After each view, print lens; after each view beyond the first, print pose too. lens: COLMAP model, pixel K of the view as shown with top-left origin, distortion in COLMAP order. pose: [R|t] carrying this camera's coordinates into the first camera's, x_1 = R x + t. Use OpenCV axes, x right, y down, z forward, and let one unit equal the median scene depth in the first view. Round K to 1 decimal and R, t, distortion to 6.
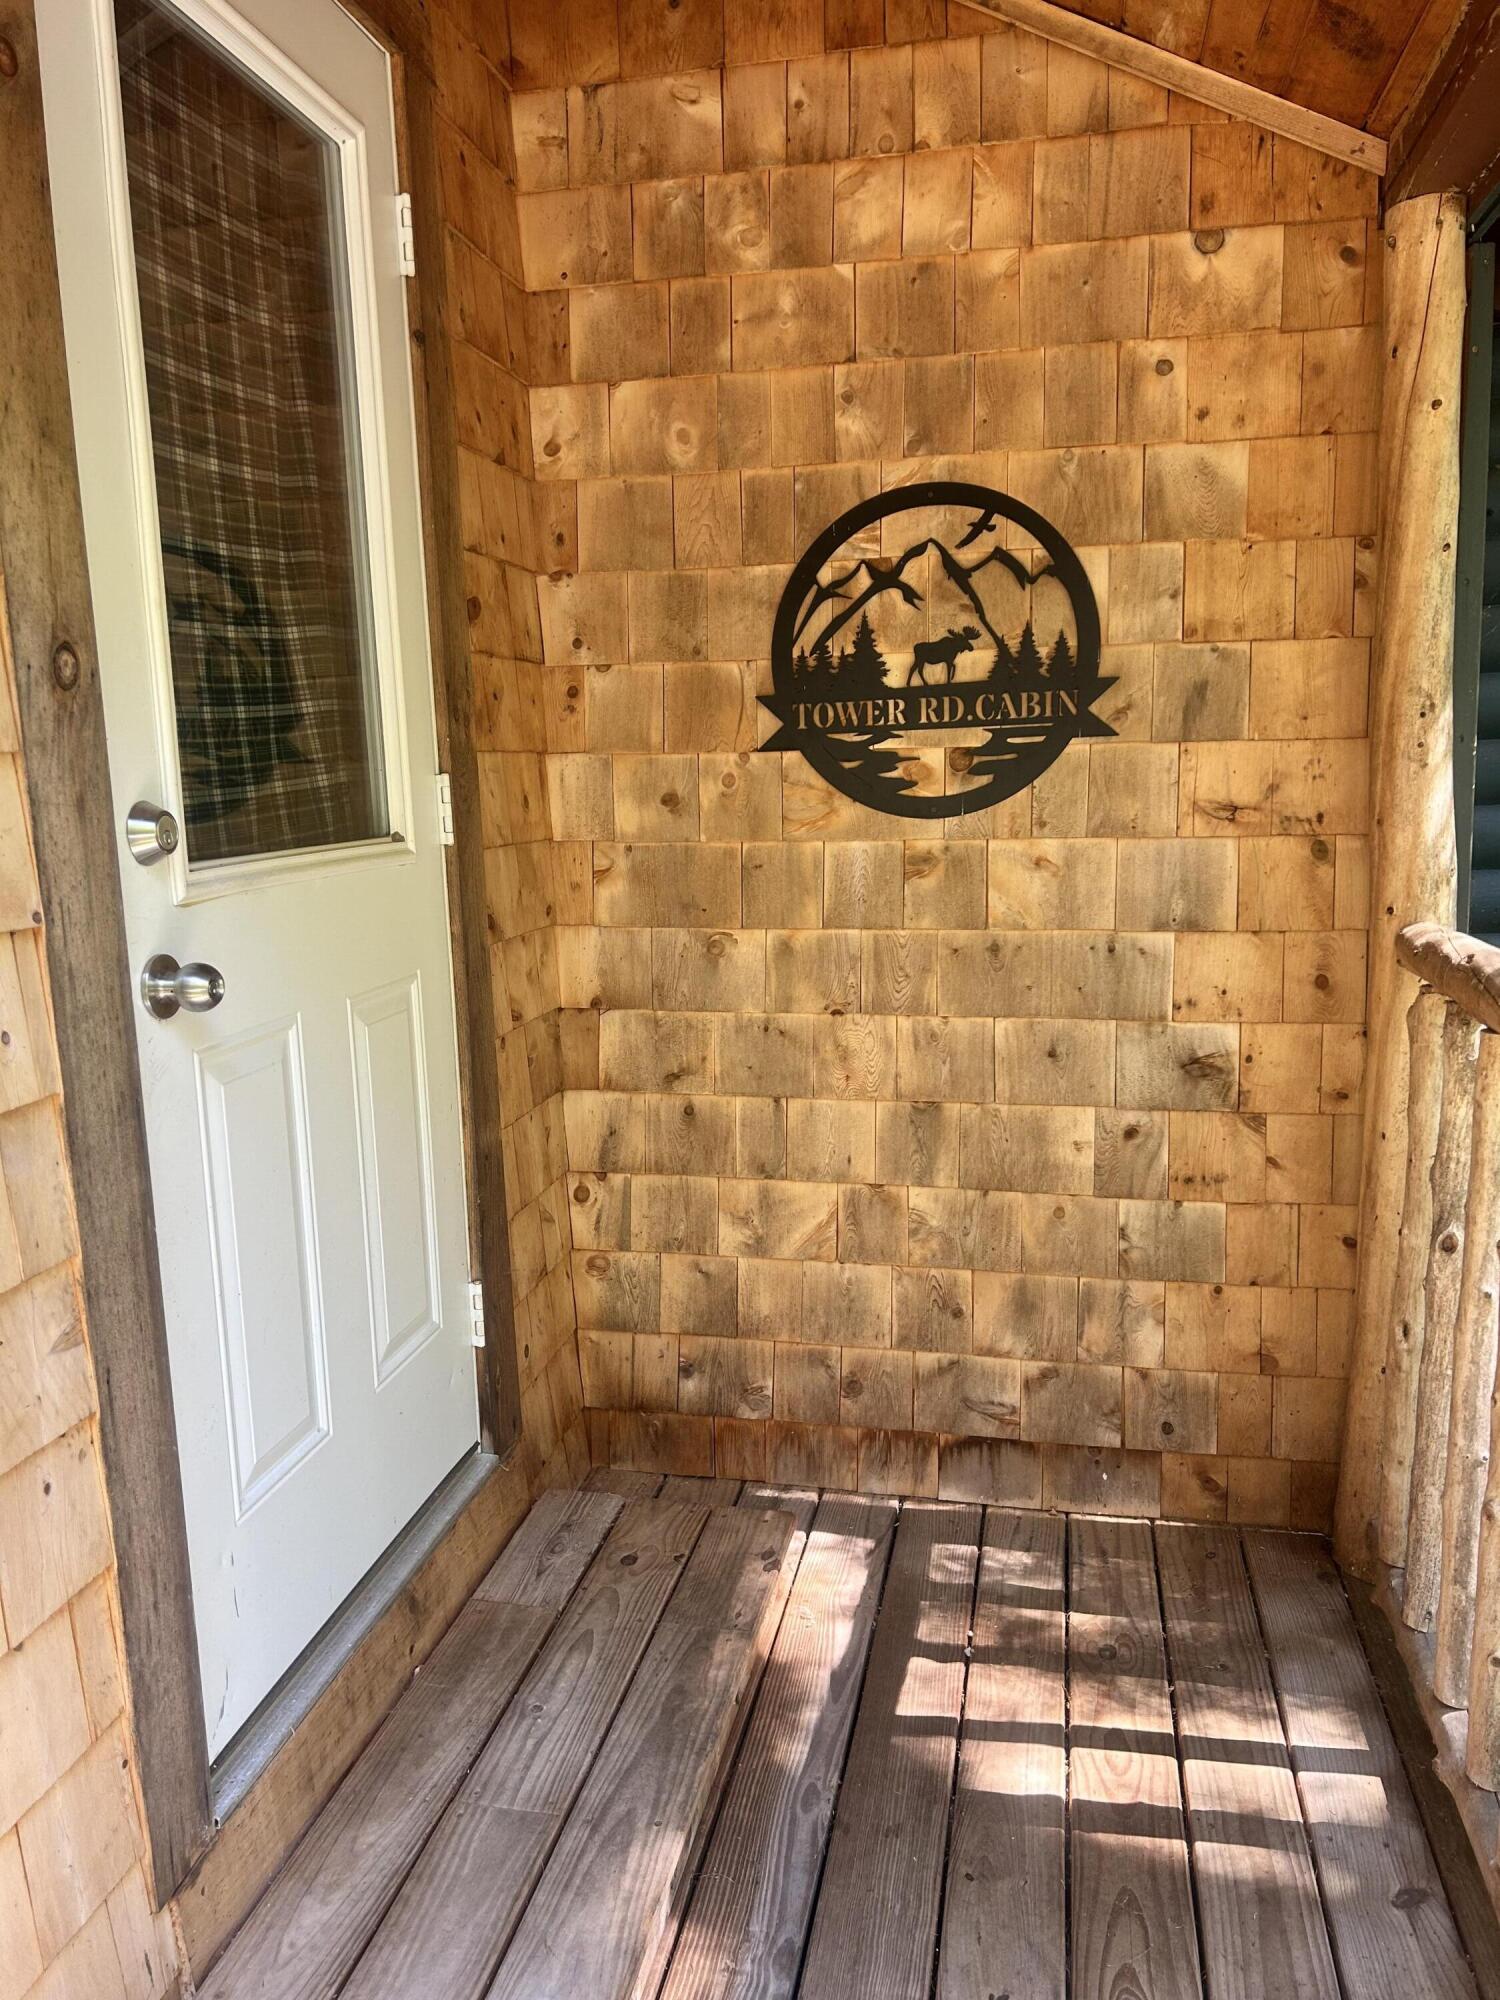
lens RADIAL K [[1497.2, 0, 745.4], [0, 1497.2, 1008.8], [0, 0, 1]] dist [0.033336, -0.027714]
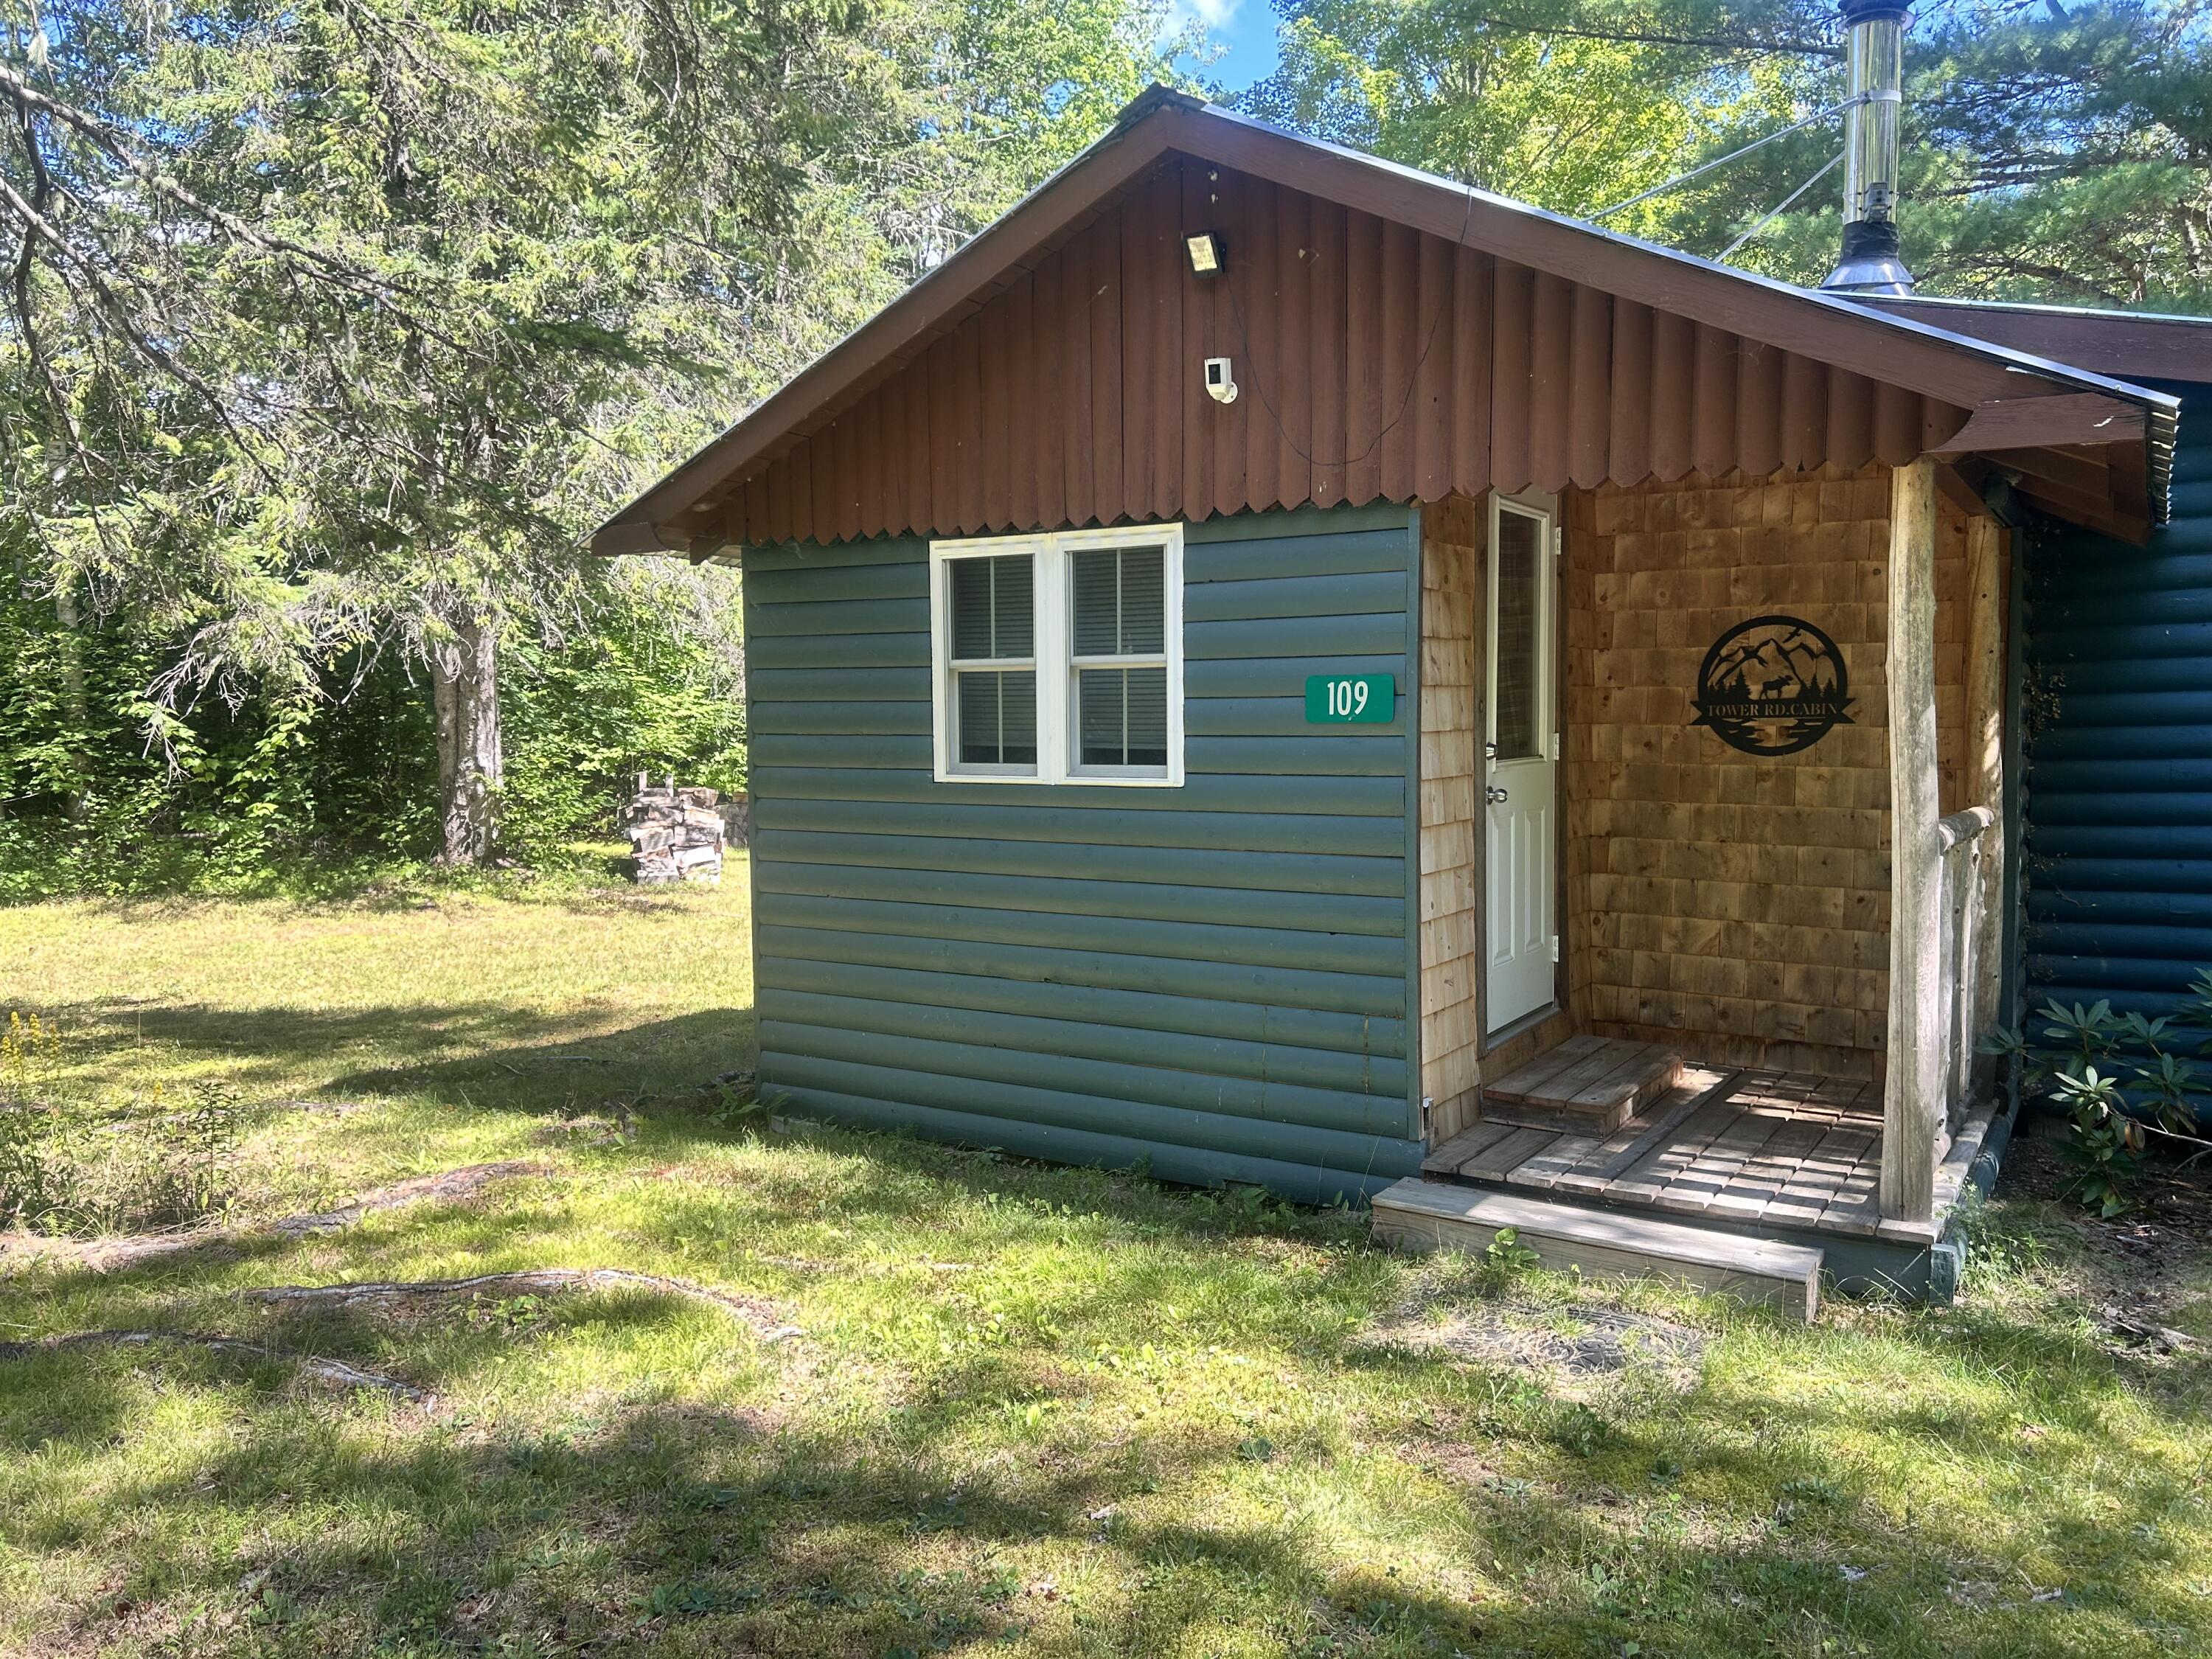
lens RADIAL K [[1655.8, 0, 1087.0], [0, 1655.8, 806.7], [0, 0, 1]] dist [0.033336, -0.027714]
pose [[0.931194, 0.042804, -0.362001, 0.077419], [-0.076766, 0.993838, -0.079957, 0.233120], [0.356348, 0.102245, 0.928742, -1.725420]]
